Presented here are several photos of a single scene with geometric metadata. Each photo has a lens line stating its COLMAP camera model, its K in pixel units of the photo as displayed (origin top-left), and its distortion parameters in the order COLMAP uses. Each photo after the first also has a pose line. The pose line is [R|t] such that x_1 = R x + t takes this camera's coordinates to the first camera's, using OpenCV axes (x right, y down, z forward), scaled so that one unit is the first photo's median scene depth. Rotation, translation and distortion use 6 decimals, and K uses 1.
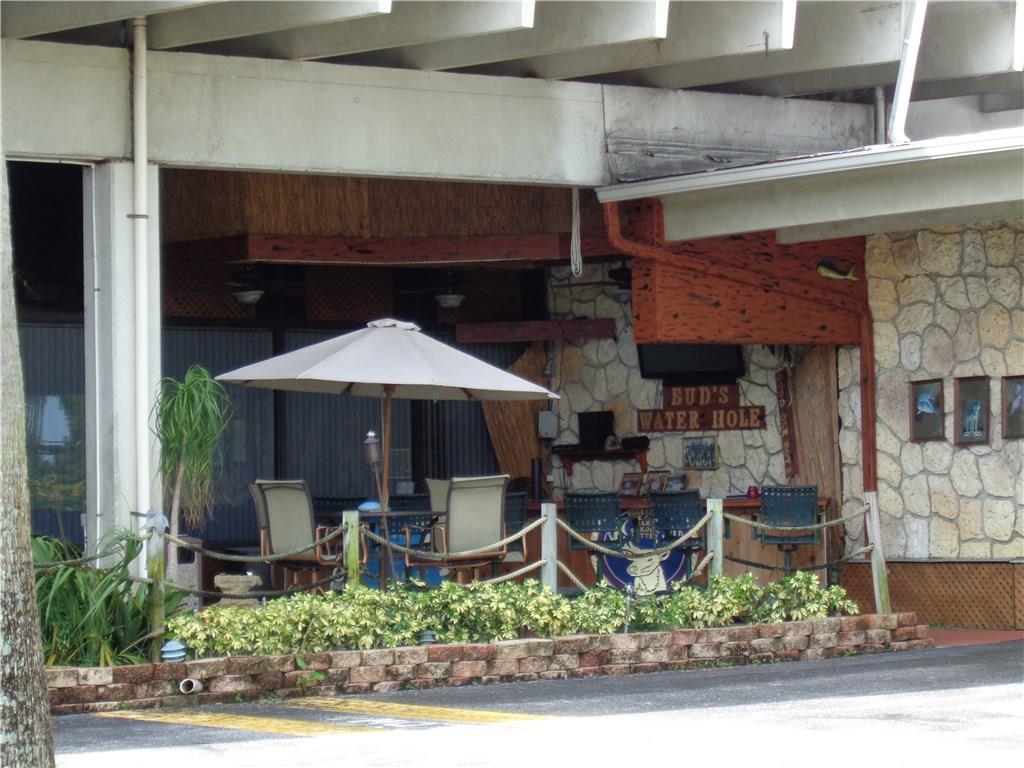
lens RADIAL K [[3721.5, 0, 512.0], [0, 3721.5, 384.0], [0, 0, 1]] dist [0.087760, 1.466350]
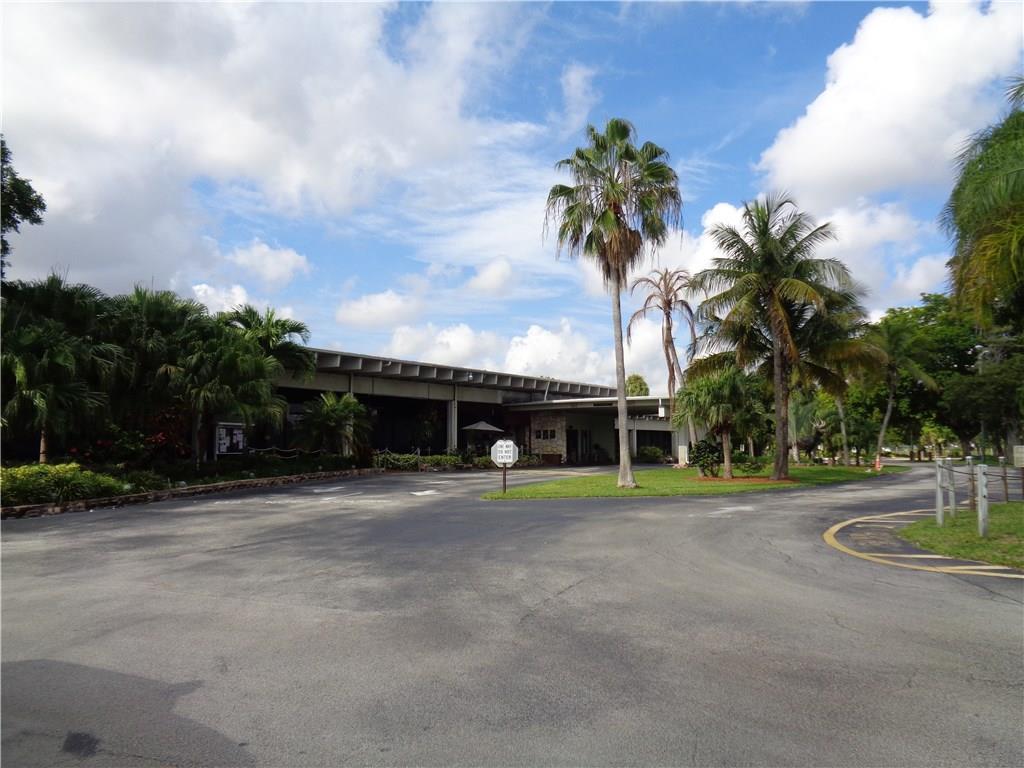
lens RADIAL K [[793.2, 0, 512.0], [0, 793.2, 384.0], [0, 0, 1]] dist [0.037064, -0.003003]
pose [[0.965726, 0.034715, 0.257233, -0.345635], [-0.021028, 0.998222, -0.055771, -0.003822], [-0.258711, 0.048450, 0.964739, -0.522534]]
